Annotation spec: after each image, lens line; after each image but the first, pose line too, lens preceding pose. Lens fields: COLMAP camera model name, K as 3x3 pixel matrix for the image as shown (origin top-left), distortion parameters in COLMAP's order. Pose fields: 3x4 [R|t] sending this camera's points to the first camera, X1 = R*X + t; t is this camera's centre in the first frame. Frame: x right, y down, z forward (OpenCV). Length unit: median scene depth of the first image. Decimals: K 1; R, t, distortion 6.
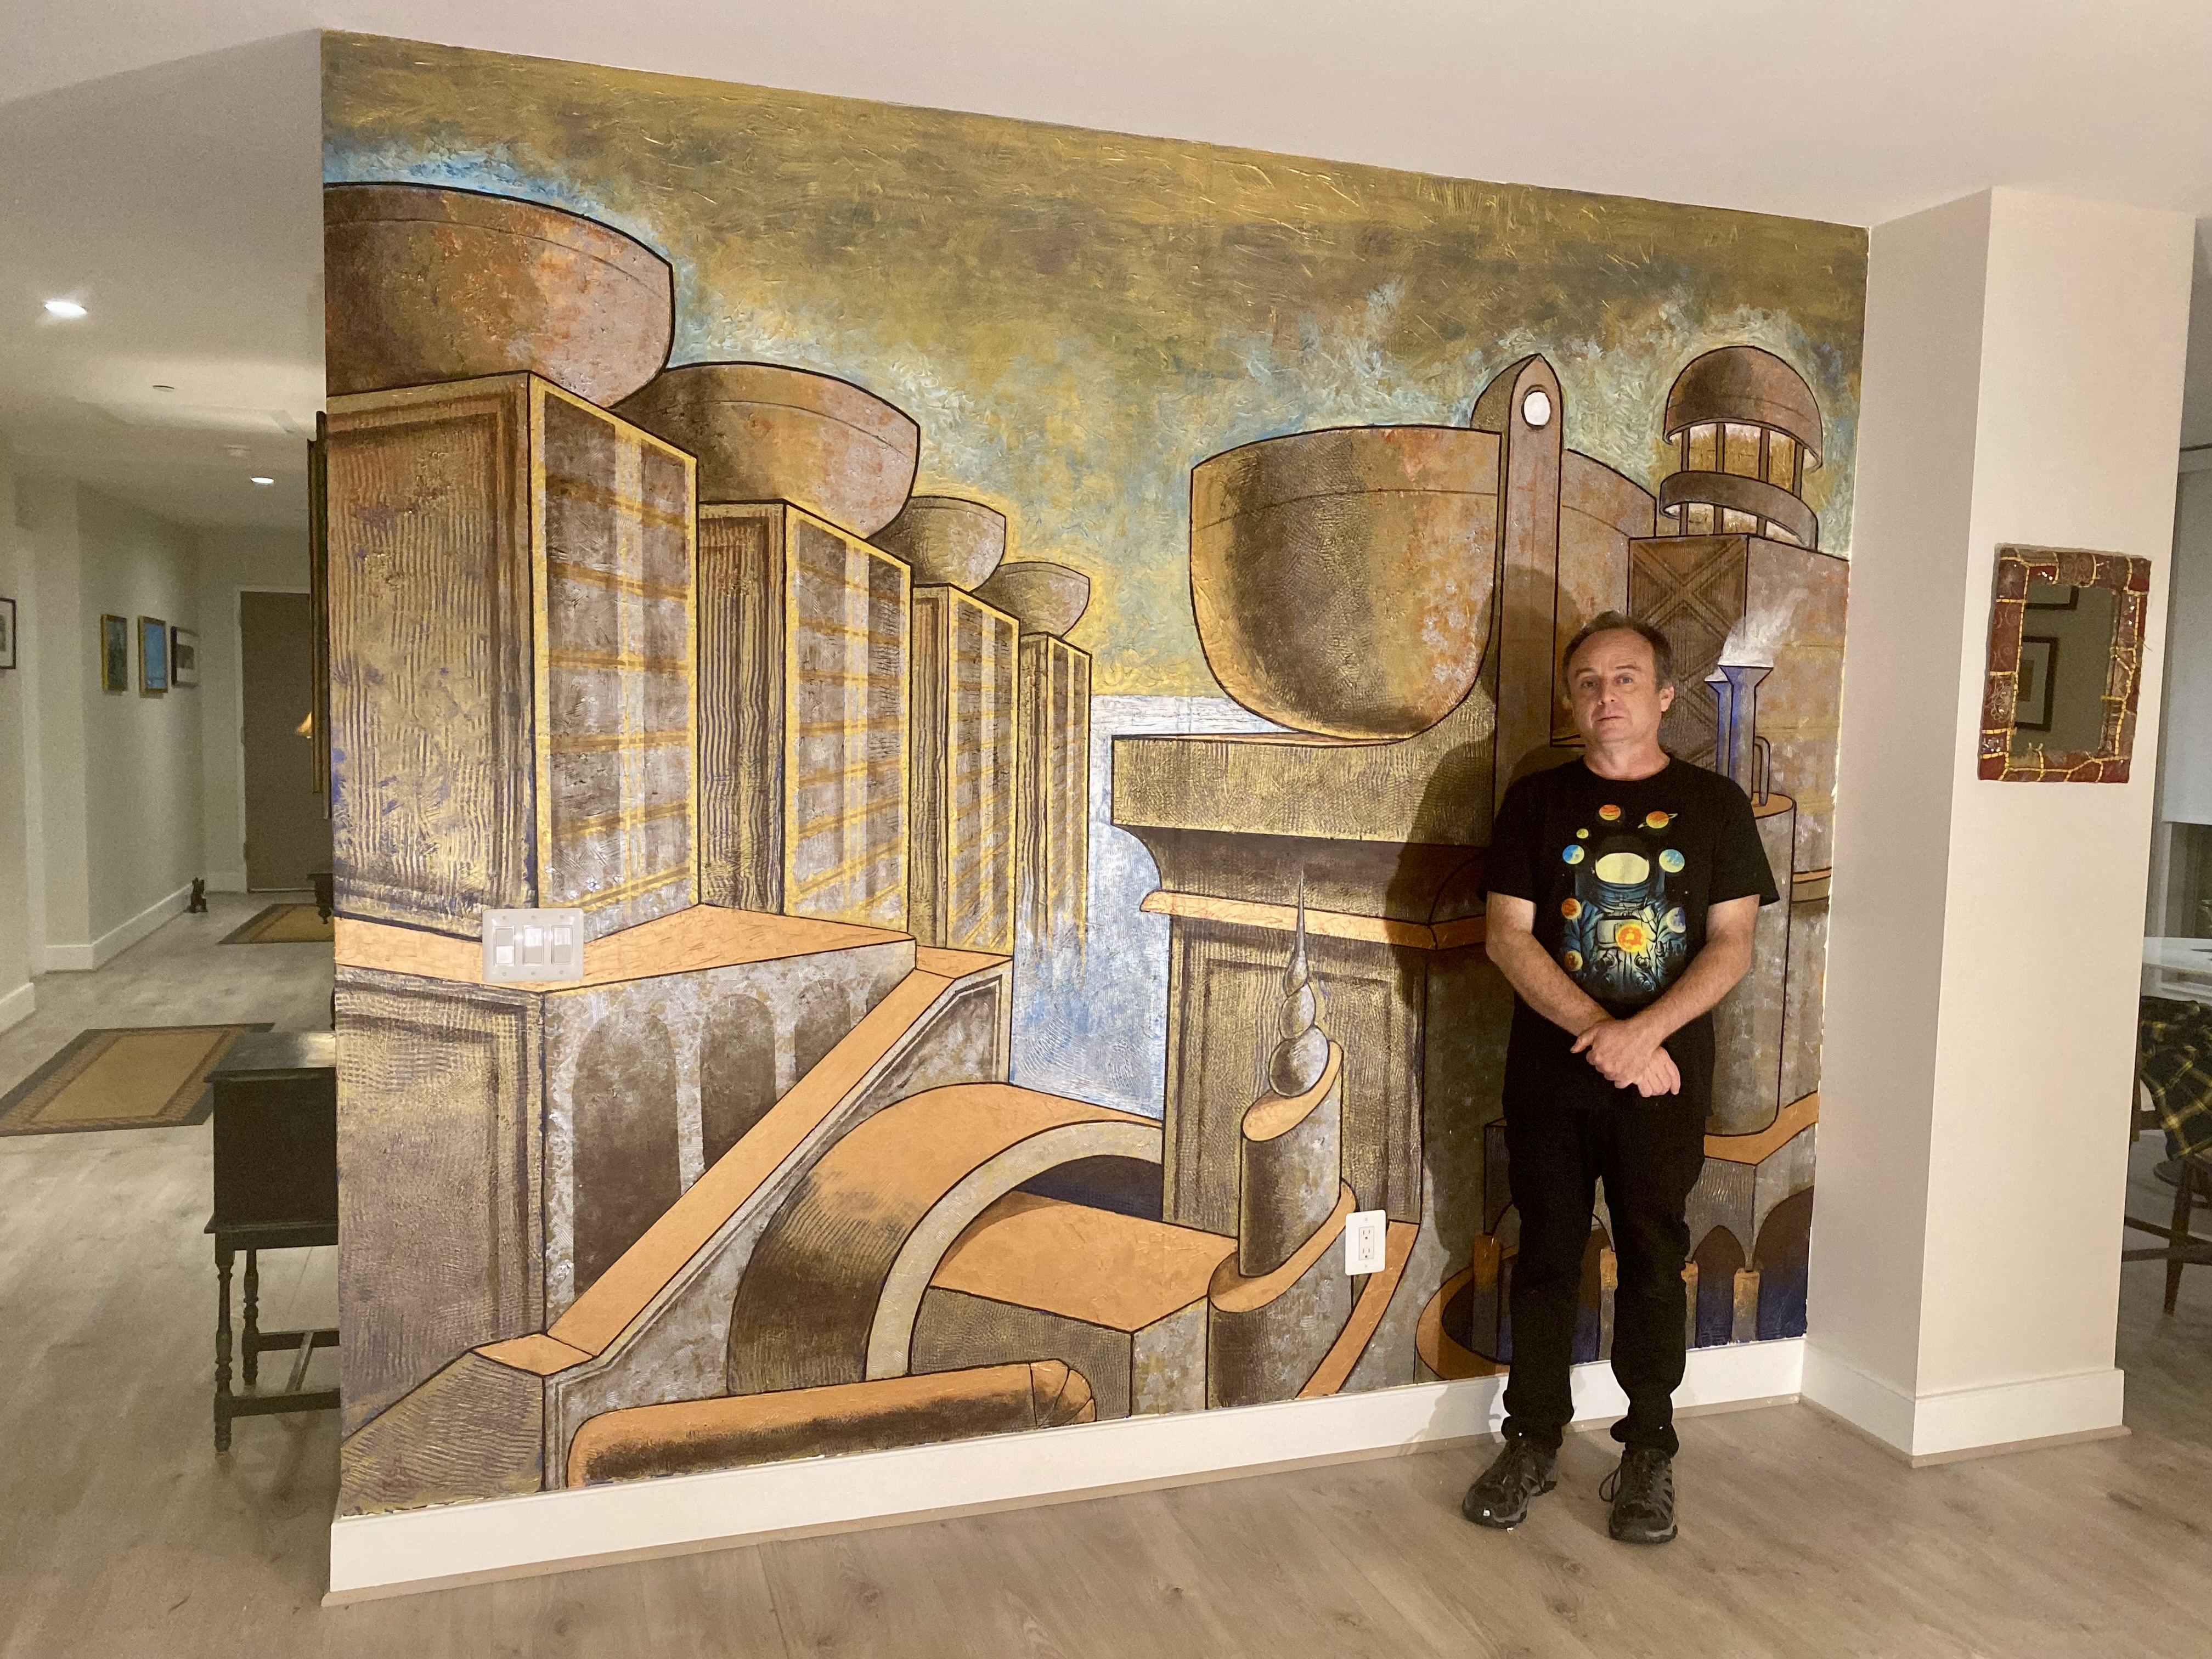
lens RADIAL K [[1697.6, 0, 1075.9], [0, 1697.6, 845.0], [0, 0, 1]] dist [0.023379, -0.006668]
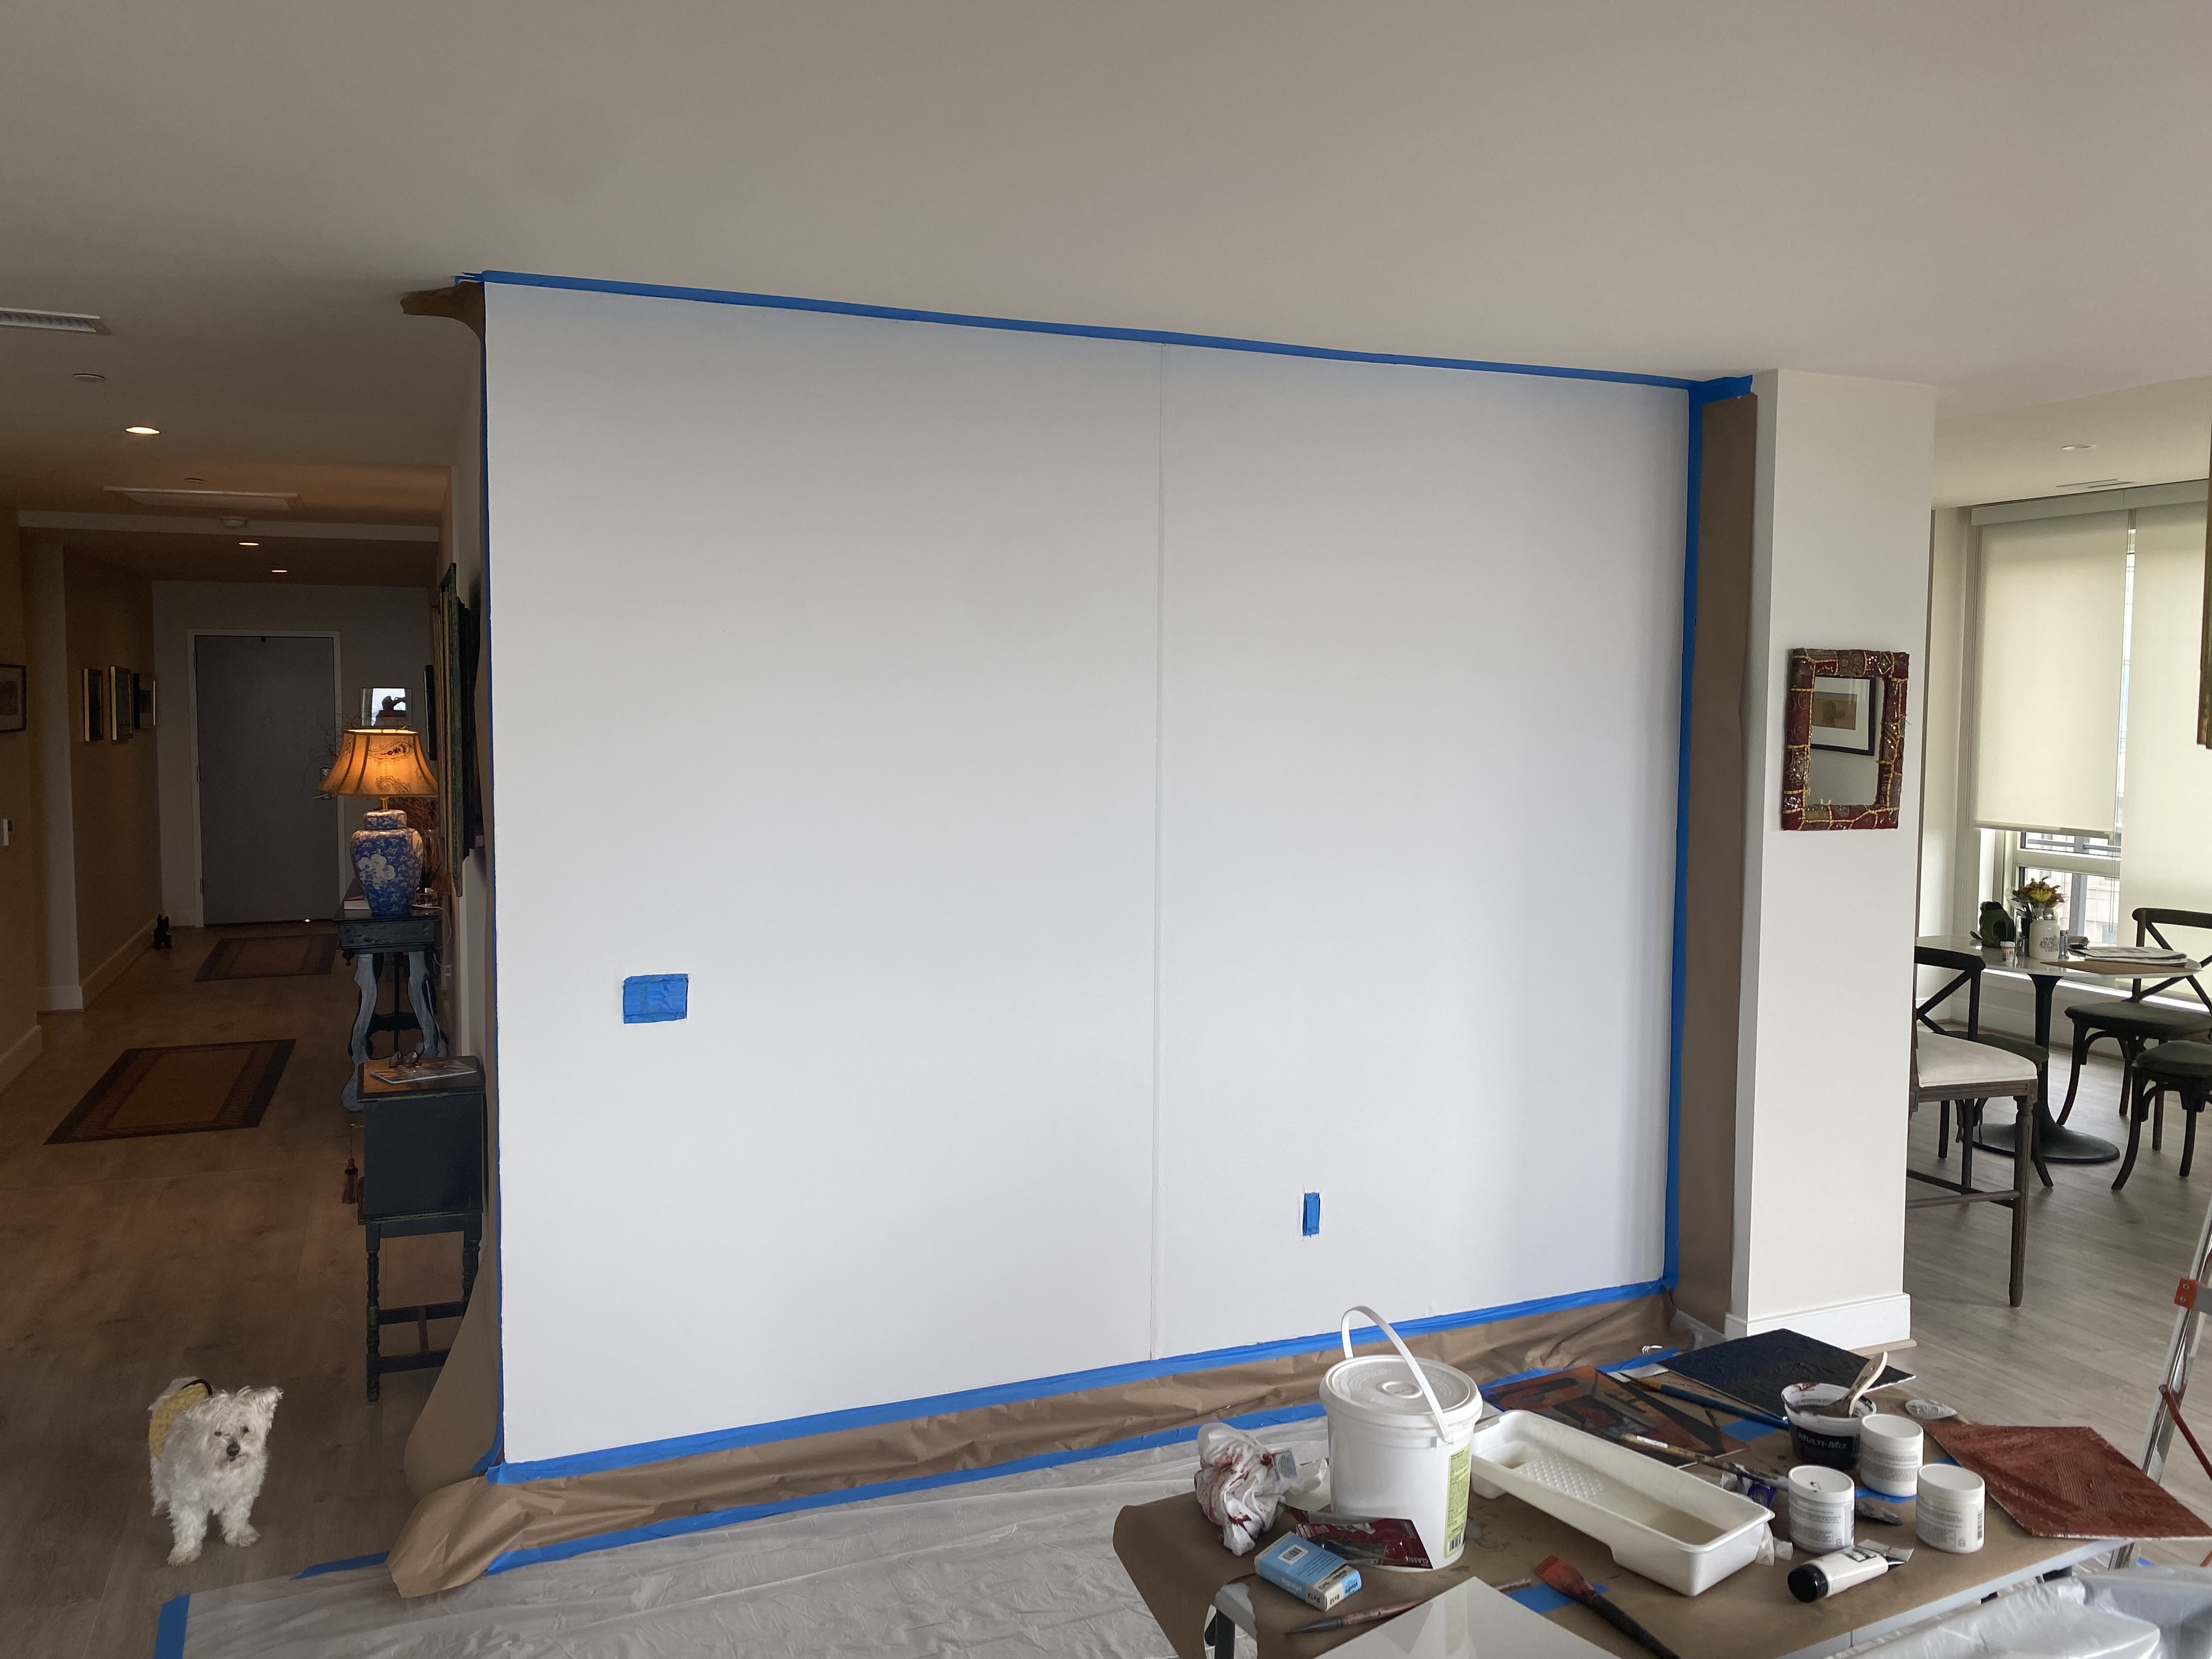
lens RADIAL K [[1705.1, 0, 1106.0], [0, 1705.1, 829.5], [0, 0, 1]] dist [0.026614, -0.006394]
pose [[0.997200, -0.021101, 0.071743, -0.066697], [0.021658, 0.999741, -0.006983, -0.043557], [-0.071577, 0.008517, 0.997399, -0.247143]]
